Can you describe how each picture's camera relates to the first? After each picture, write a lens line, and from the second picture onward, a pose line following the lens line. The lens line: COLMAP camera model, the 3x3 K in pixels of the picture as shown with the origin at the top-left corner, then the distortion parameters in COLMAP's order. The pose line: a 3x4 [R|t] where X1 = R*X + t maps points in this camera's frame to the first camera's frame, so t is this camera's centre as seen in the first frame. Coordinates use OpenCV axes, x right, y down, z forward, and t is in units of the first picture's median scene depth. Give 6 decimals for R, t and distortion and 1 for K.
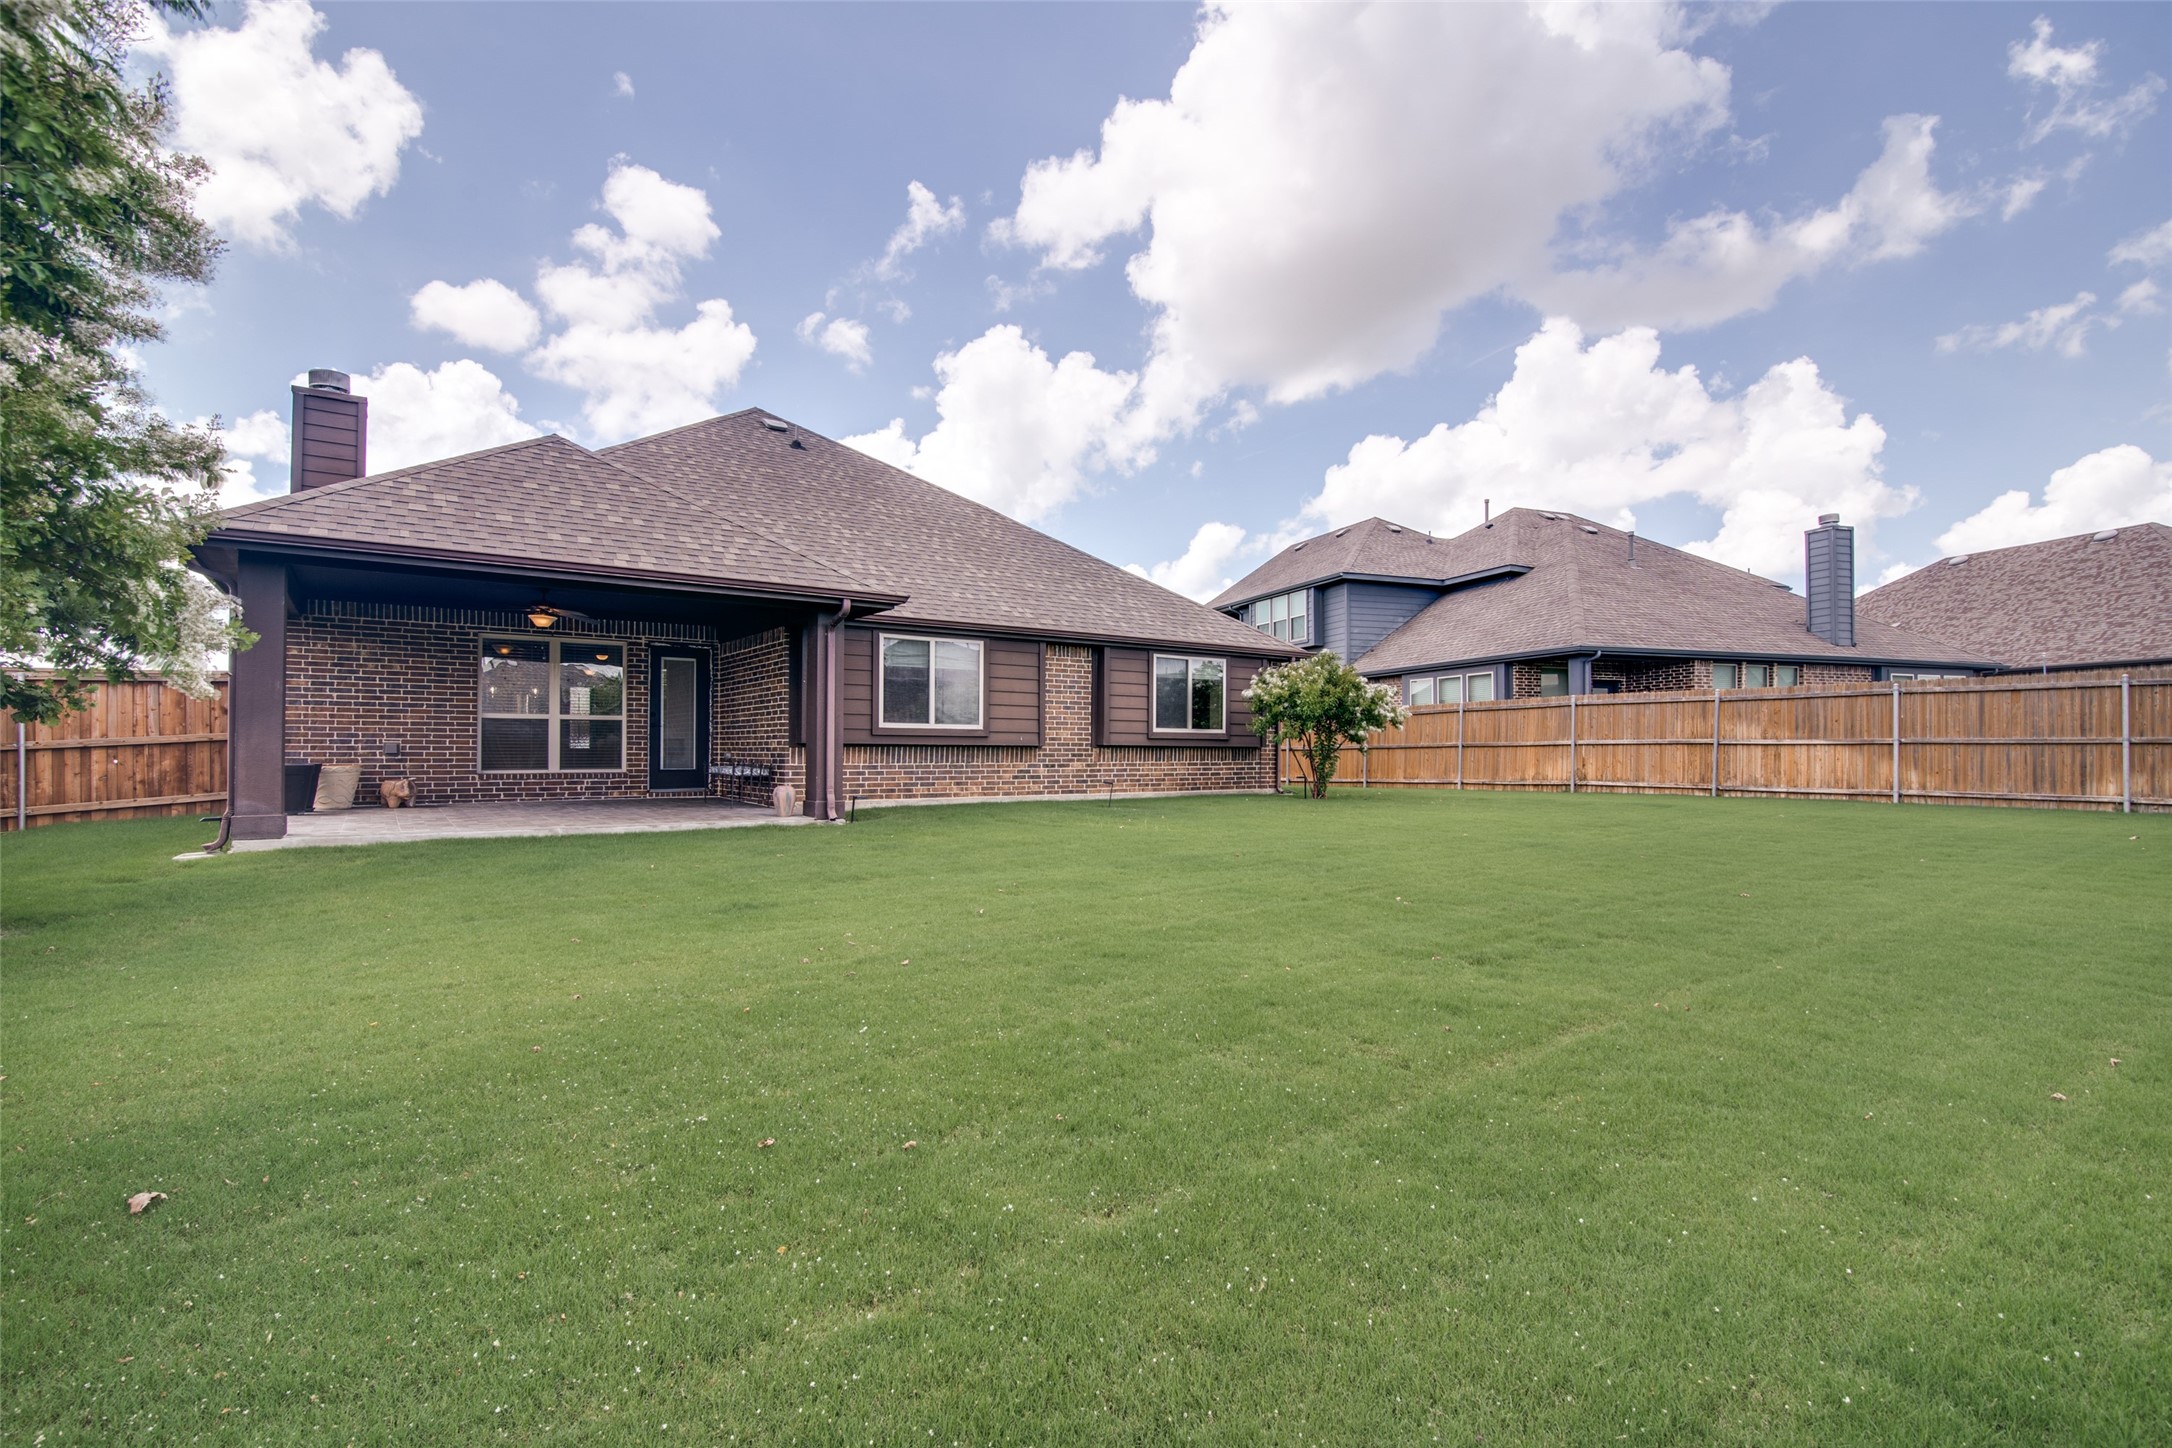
lens RADIAL K [[1029.1, 0, 1079.0], [0, 1029.1, 734.4], [0, 0, 1]] dist [-0.017818, -0.000046]
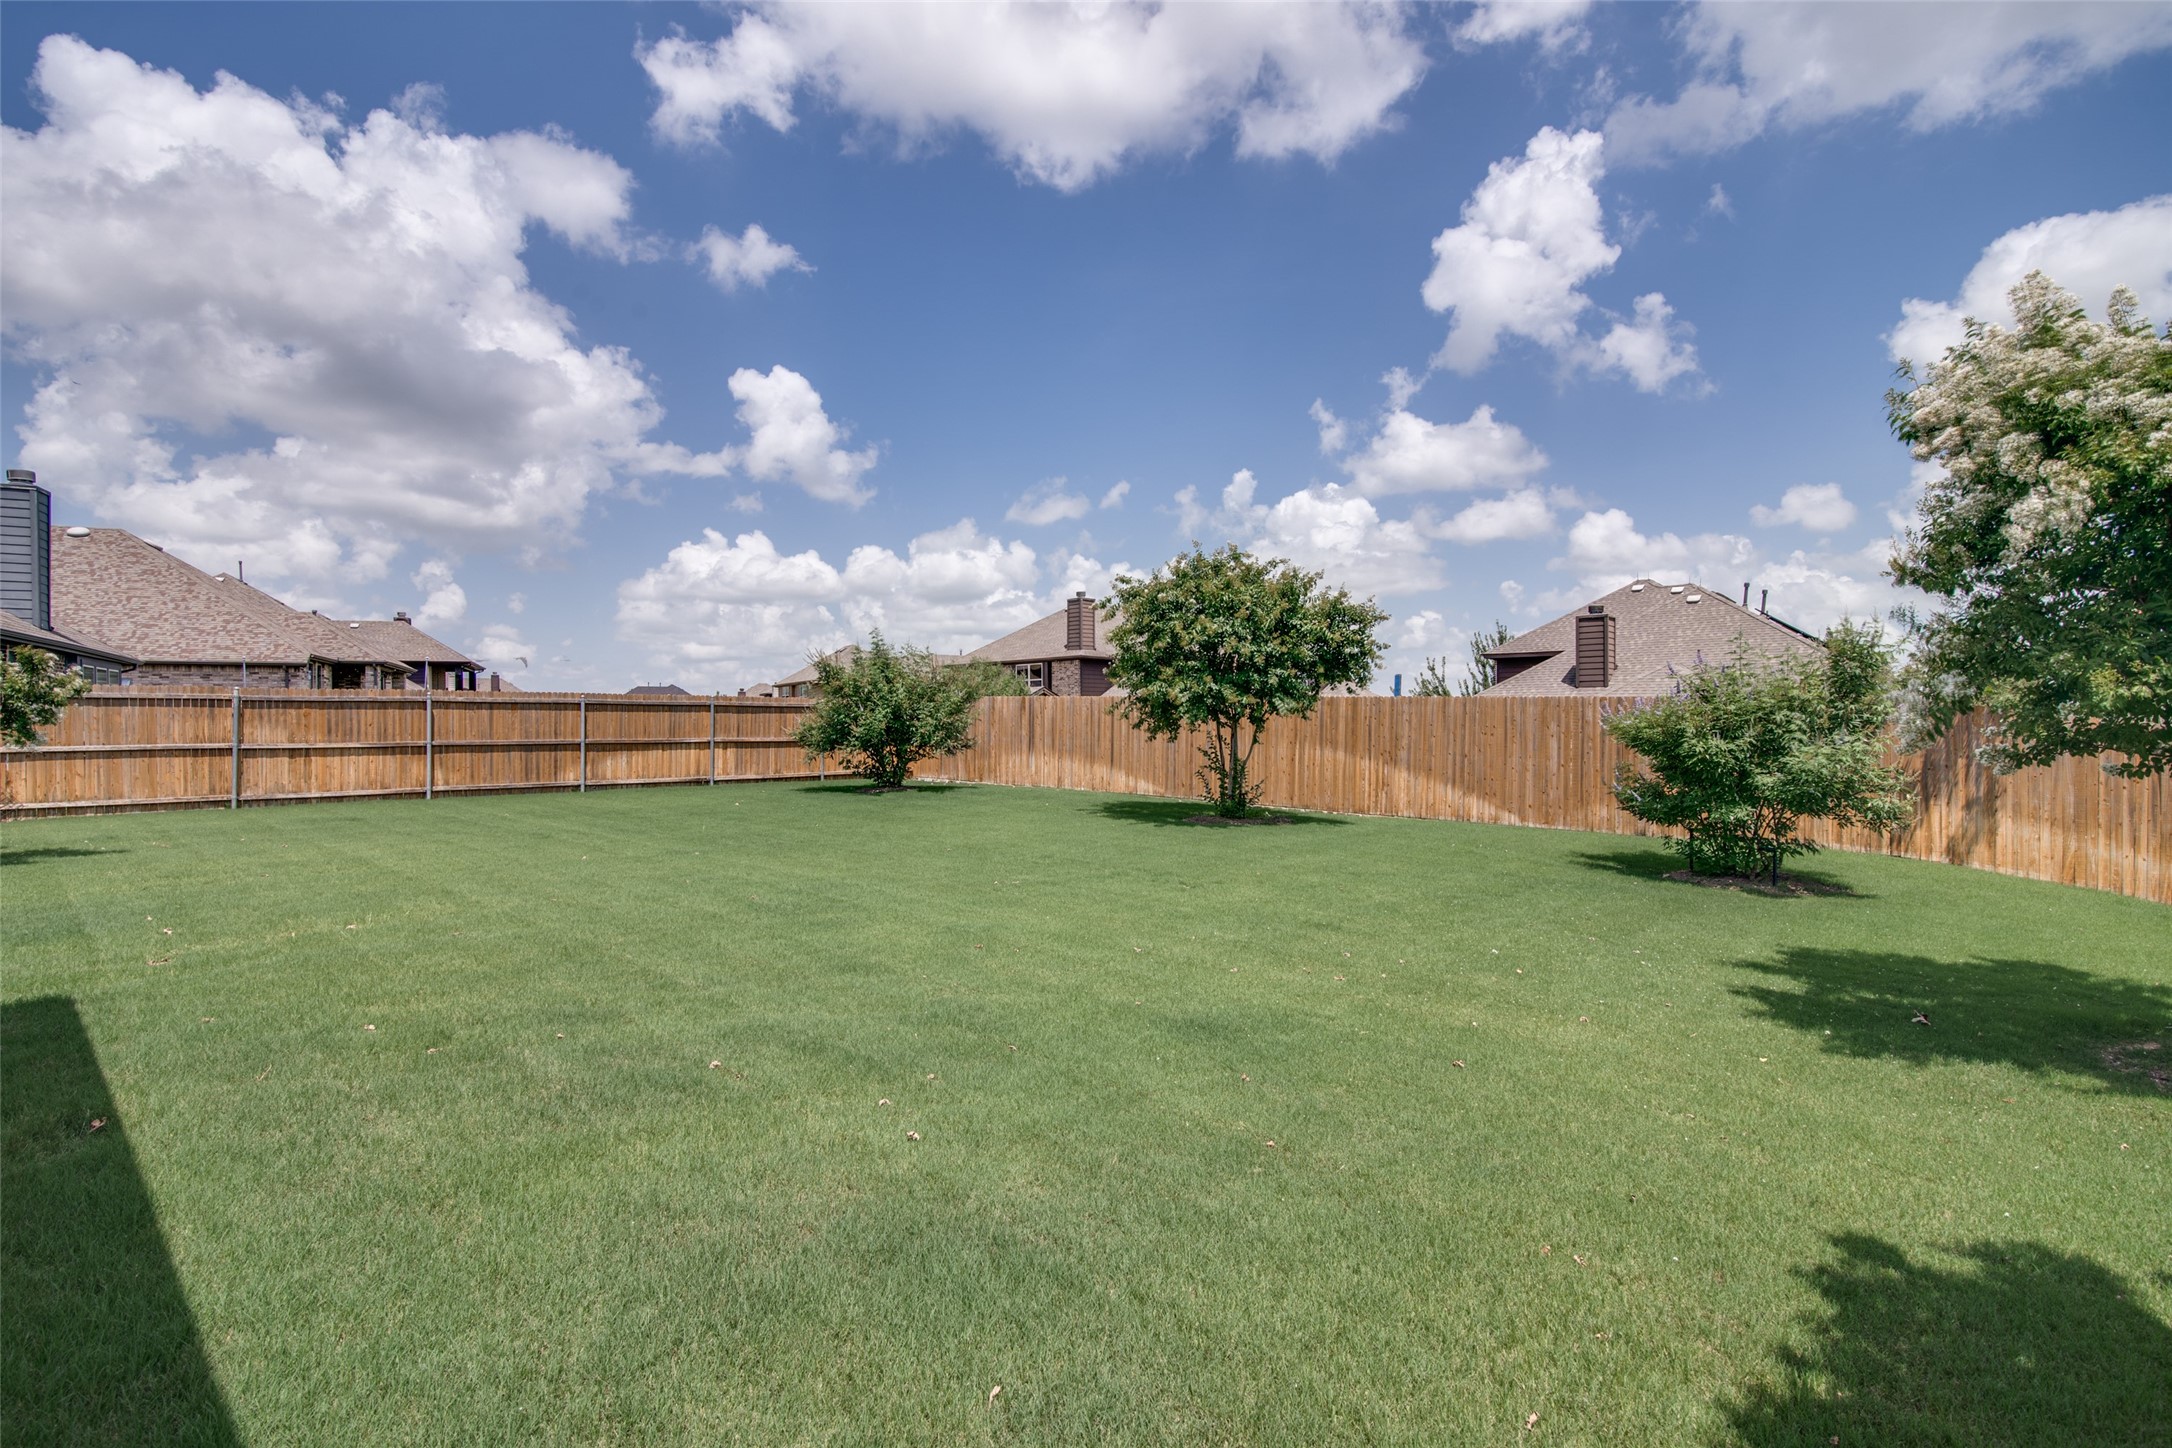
lens RADIAL K [[1003.8, 0, 1090.5], [0, 1003.8, 740.7], [0, 0, 1]] dist [-0.020127, 0.000666]
pose [[-0.231138, -0.015504, 0.972798, -0.414516], [-0.003629, 0.999880, 0.015073, -0.014971], [-0.972914, -0.000047, -0.231166, 0.536385]]
